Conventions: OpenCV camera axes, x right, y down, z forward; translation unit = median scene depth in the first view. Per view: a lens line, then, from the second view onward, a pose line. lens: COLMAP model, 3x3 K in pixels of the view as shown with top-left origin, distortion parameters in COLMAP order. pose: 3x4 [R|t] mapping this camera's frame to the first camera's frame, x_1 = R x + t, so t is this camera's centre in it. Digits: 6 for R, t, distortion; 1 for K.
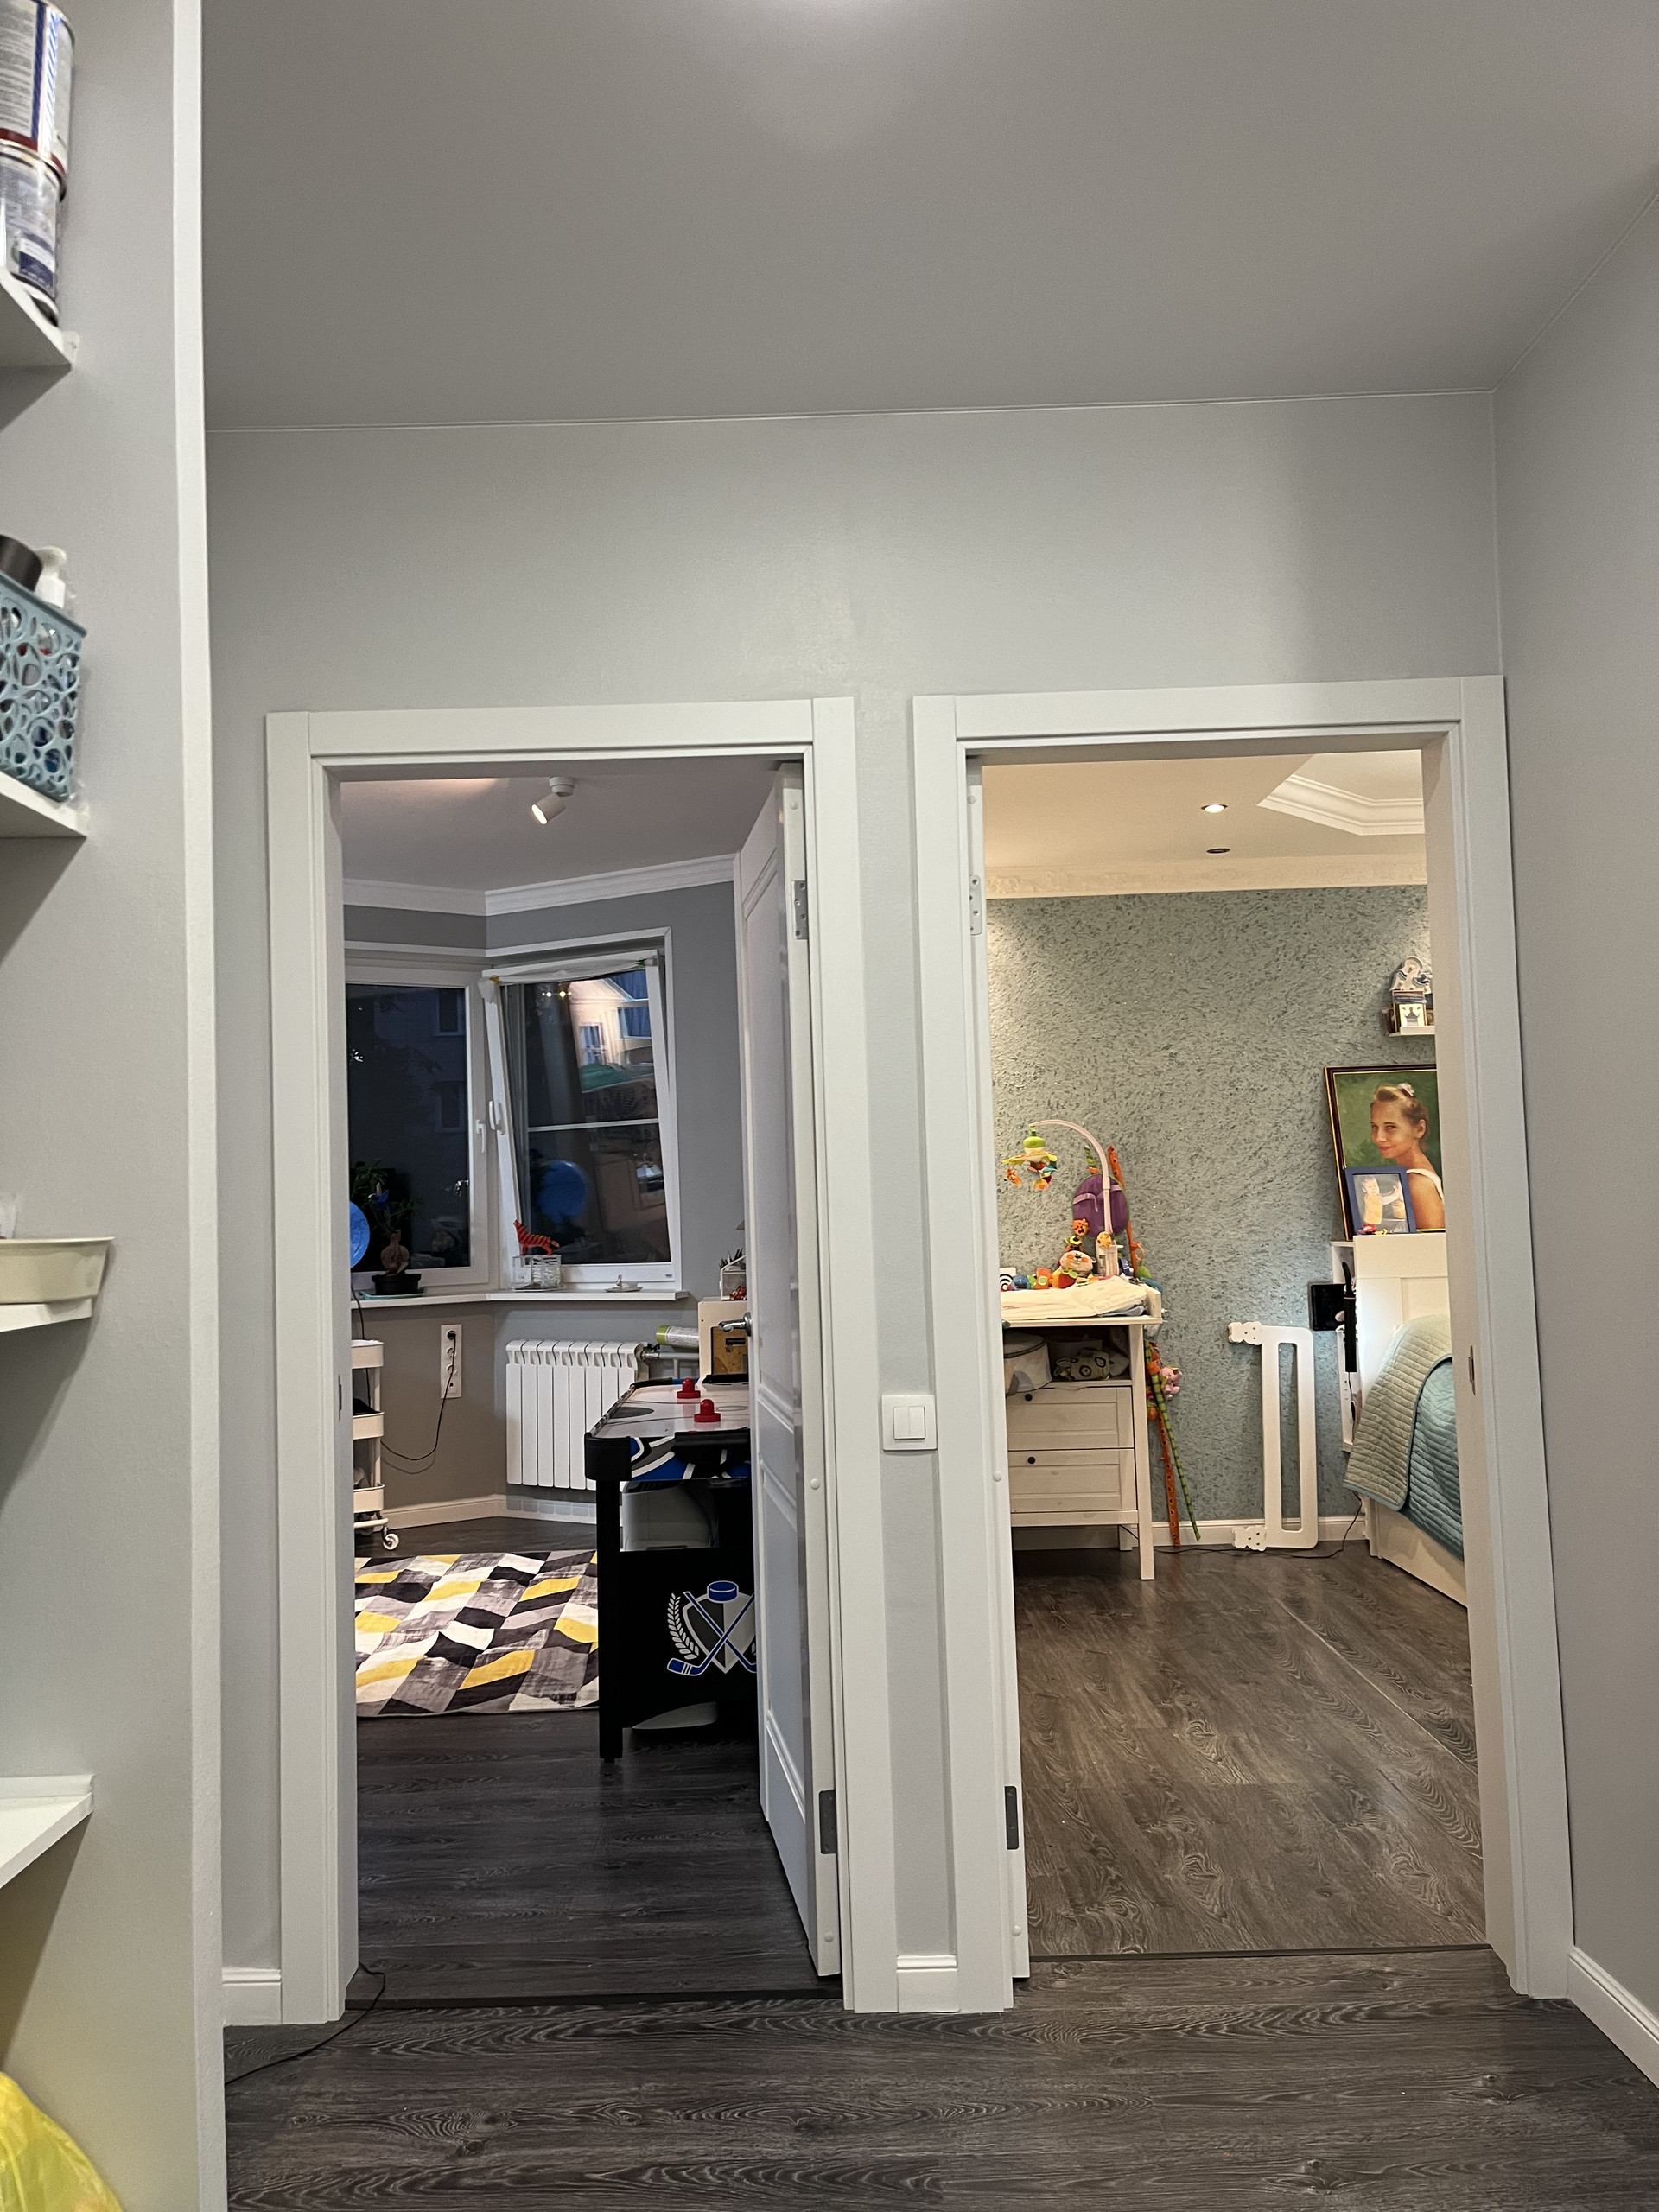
lens RADIAL K [[1659.0, 0, 829.5], [0, 1659.0, 1106.0], [0, 0, 1]] dist [0.010062, 0.001278]
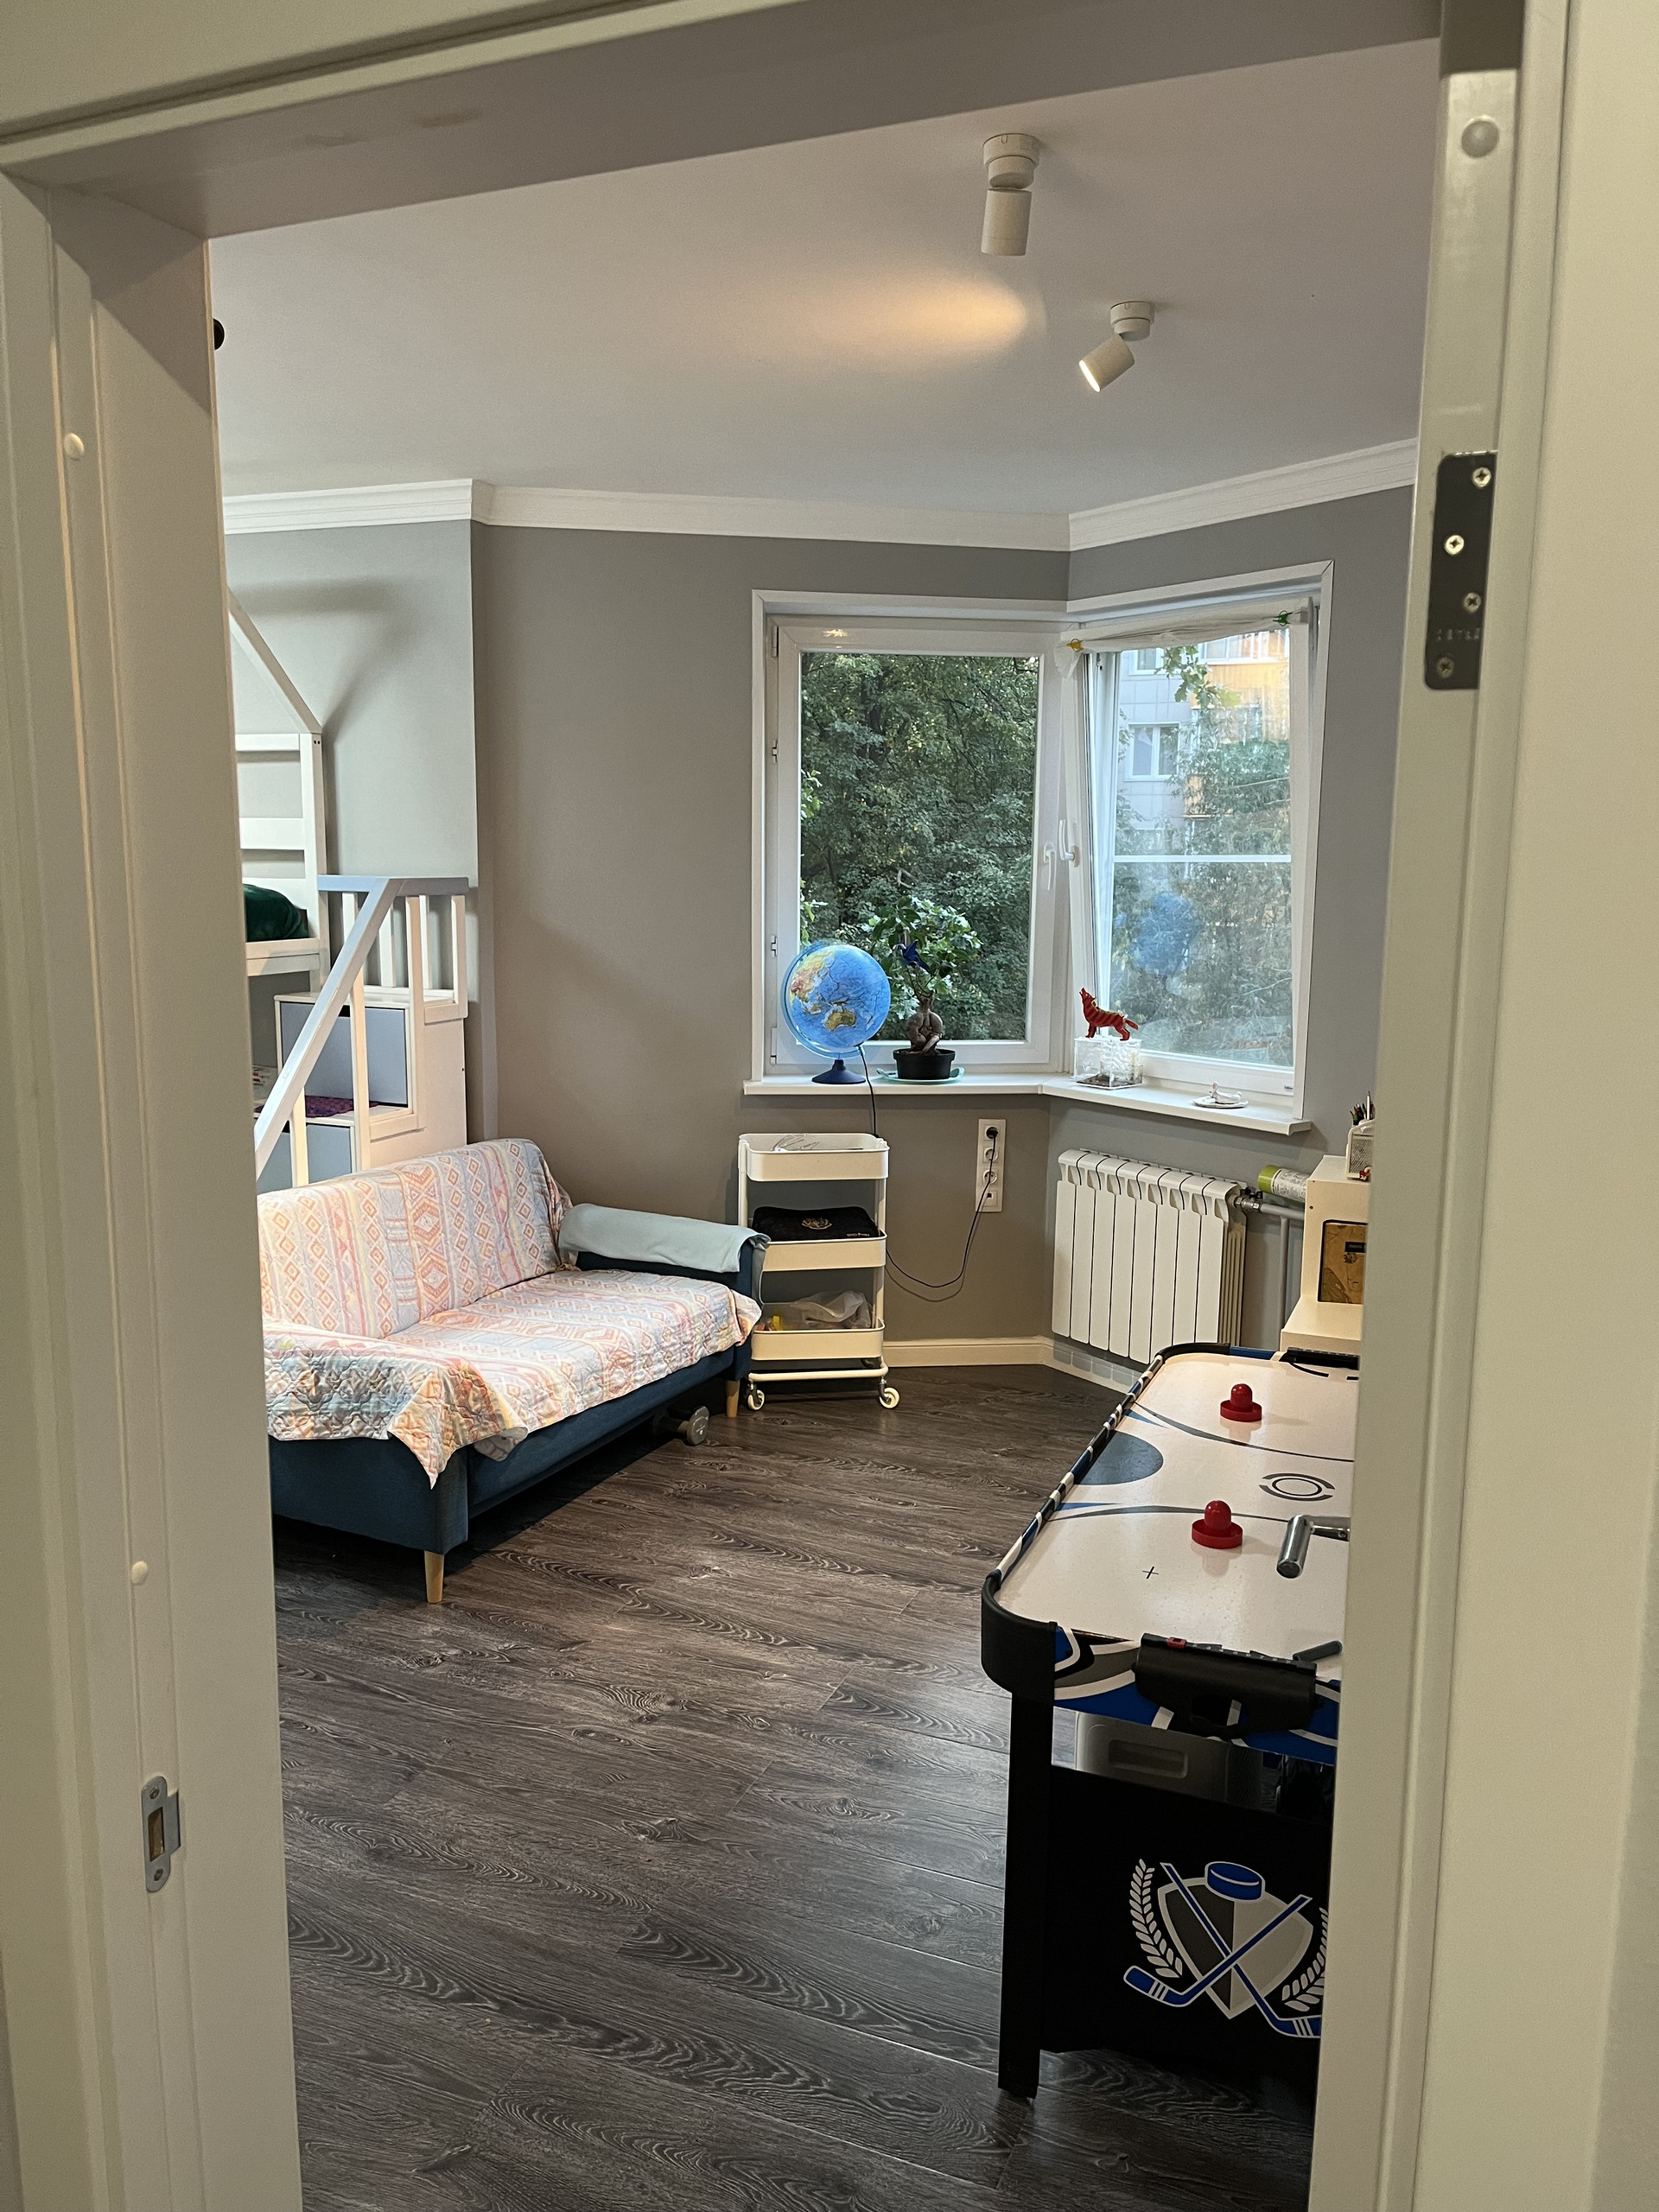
lens RADIAL K [[1659.0, 0, 829.5], [0, 1659.0, 1106.0], [0, 0, 1]] dist [0.010062, 0.001278]
pose [[0.914209, 0.099466, -0.392846, 0.001897], [-0.012871, 0.976048, 0.217175, -0.065054], [0.405038, -0.193487, 0.893592, 0.514724]]
